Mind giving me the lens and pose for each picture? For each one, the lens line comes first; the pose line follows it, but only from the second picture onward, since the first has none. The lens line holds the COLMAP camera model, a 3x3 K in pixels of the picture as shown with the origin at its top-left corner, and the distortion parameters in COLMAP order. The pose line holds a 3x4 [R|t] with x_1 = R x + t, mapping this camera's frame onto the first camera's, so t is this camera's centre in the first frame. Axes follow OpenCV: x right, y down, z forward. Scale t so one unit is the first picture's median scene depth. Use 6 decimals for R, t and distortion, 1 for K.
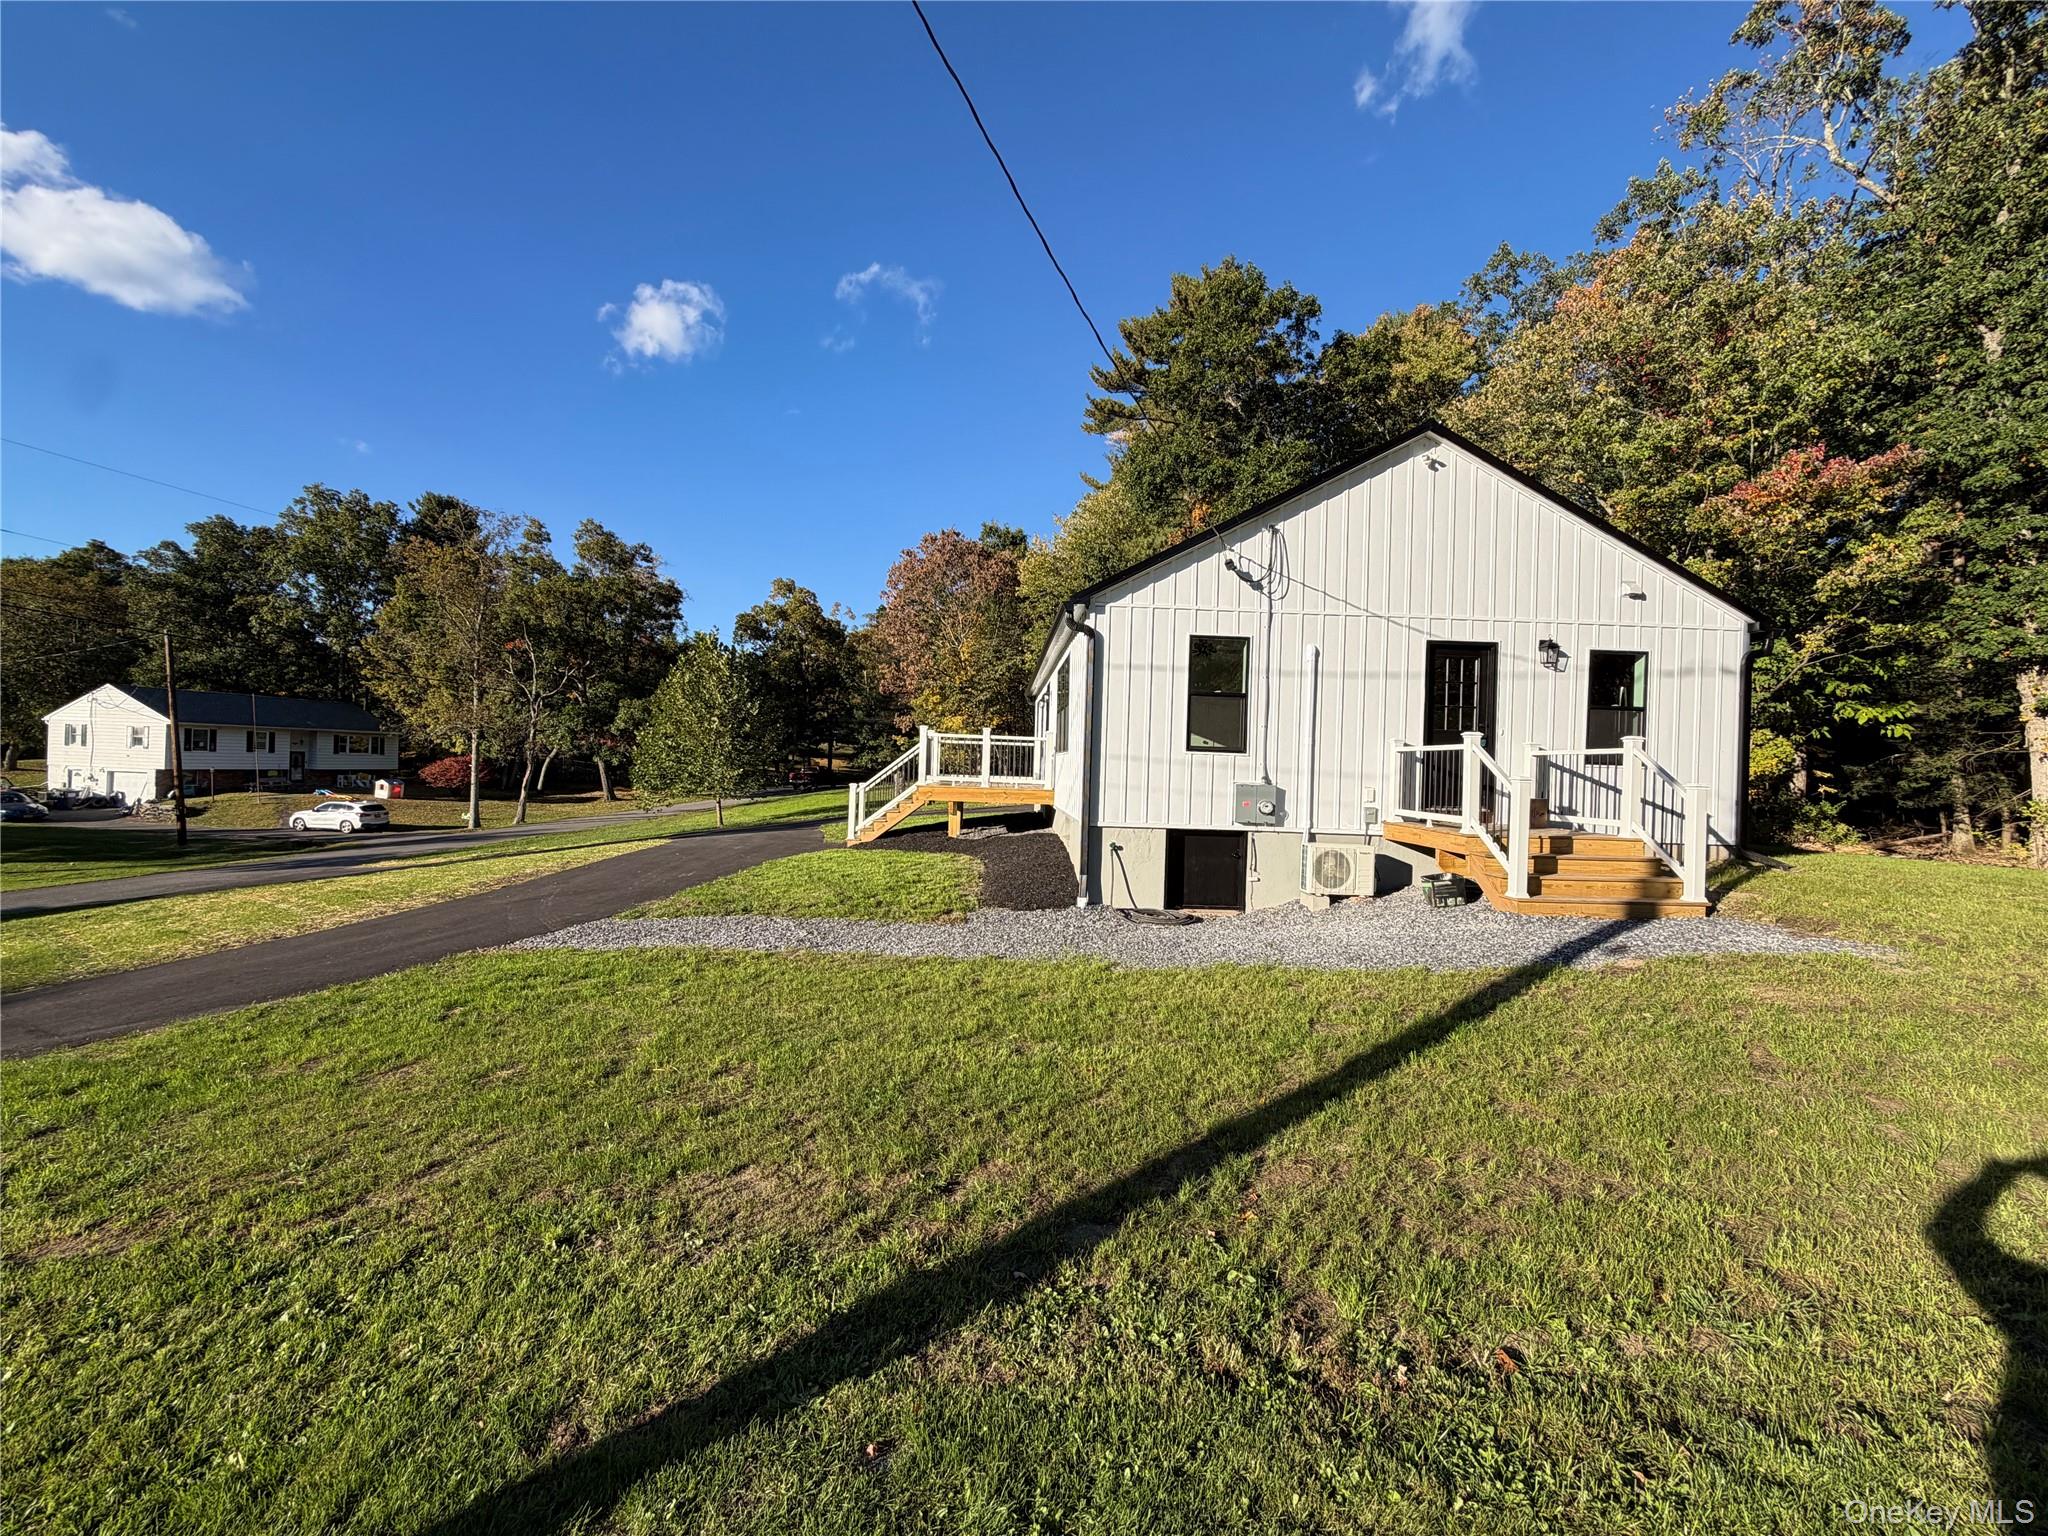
lens RADIAL K [[816.2, 0, 1024.1], [0, 816.2, 770.5], [0, 0, 1]] dist [-0.001818, 0.000538]
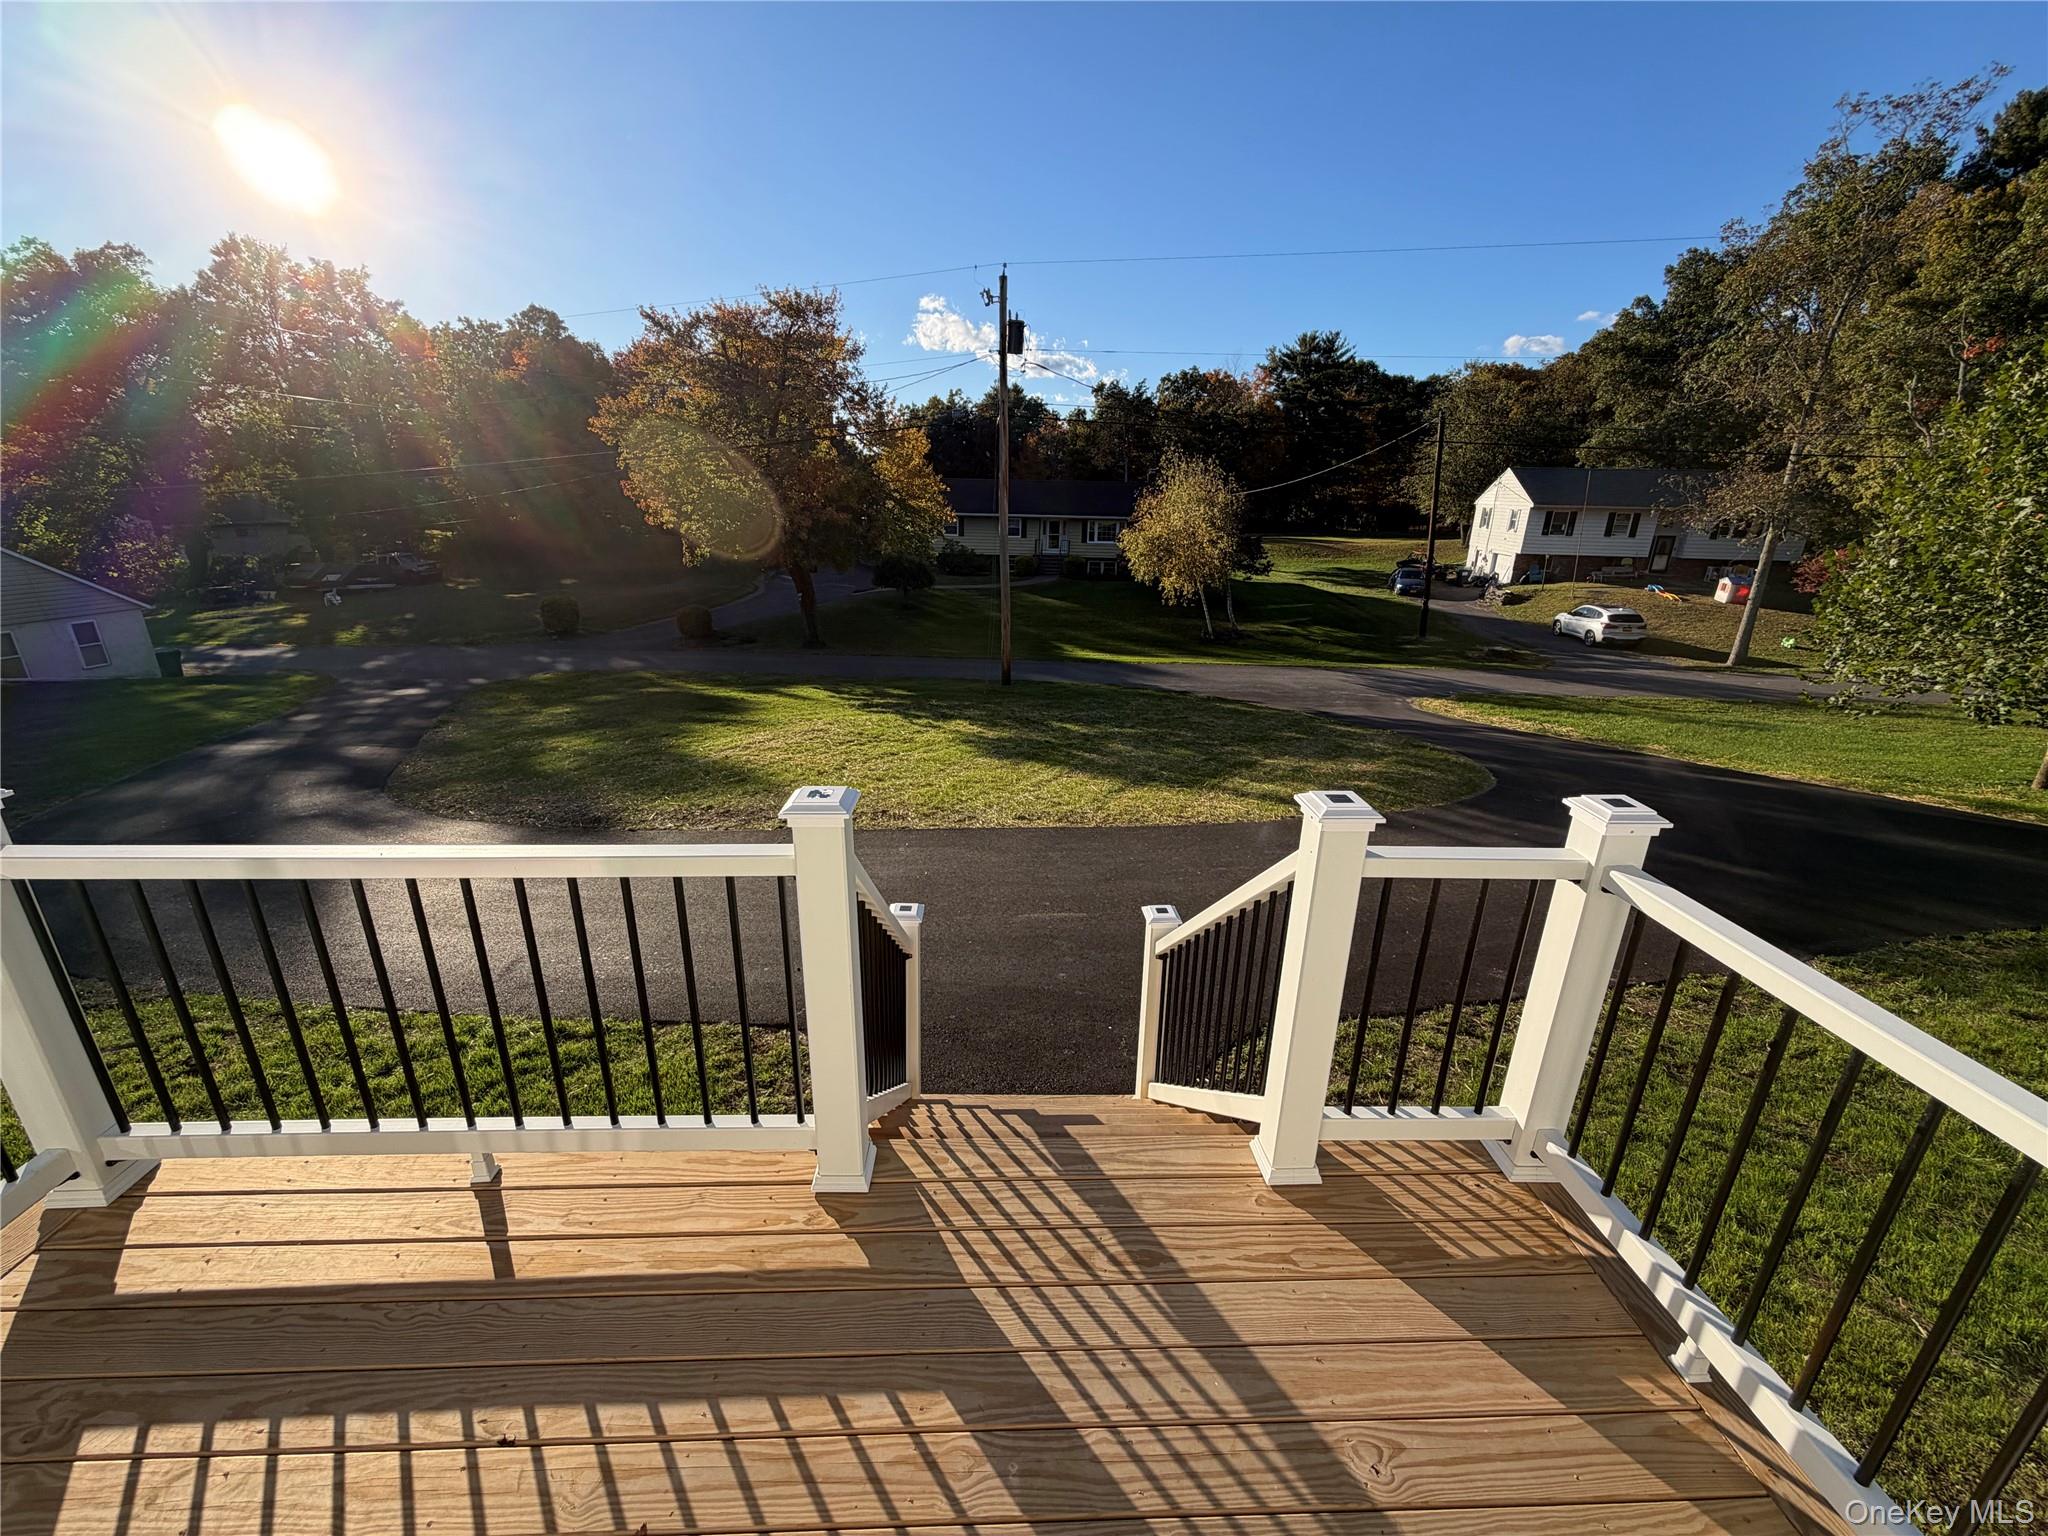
lens RADIAL K [[816.2, 0, 1025.4], [0, 816.2, 765.8], [0, 0, 1]] dist [-0.001818, 0.000538]
pose [[0.009722, 0.290186, -0.956921, -0.015280], [-0.025329, 0.956731, 0.289871, -0.026759], [0.999632, 0.021420, 0.016651, 0.365932]]
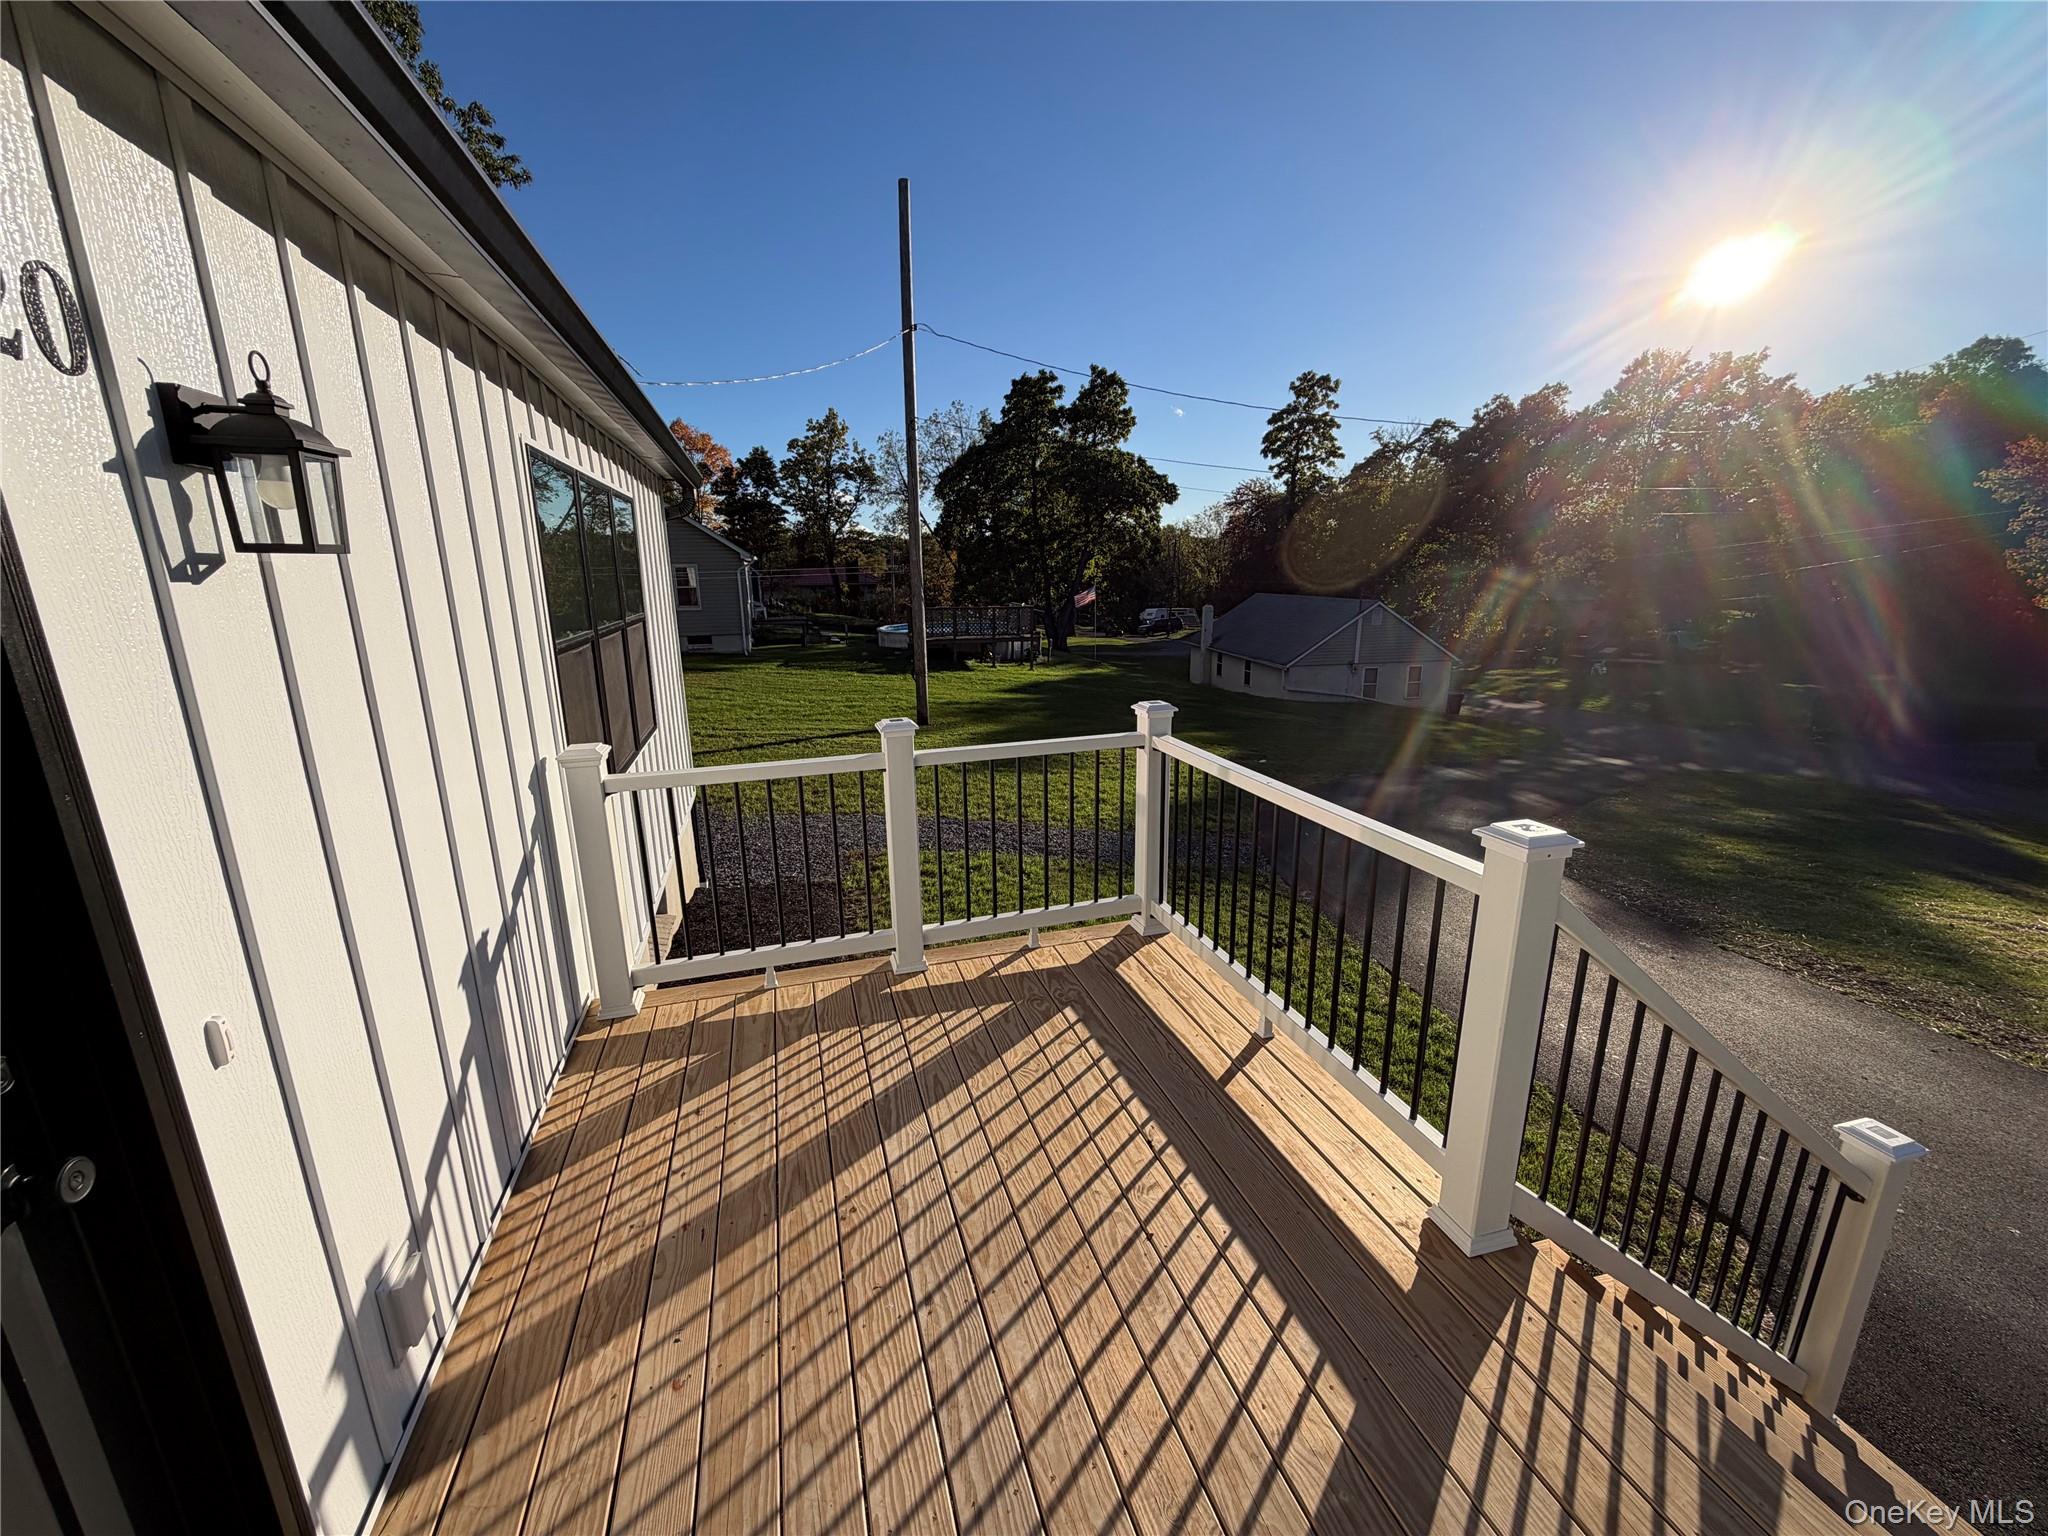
lens RADIAL K [[816.2, 0, 1015.8], [0, 816.2, 775.8], [0, 0, 1]] dist [-0.001818, 0.000538]
pose [[-0.968558, 0.042969, -0.245047, -0.038007], [-0.019036, 0.969284, 0.245205, -0.018820], [0.248057, 0.242160, -0.937991, 0.481860]]
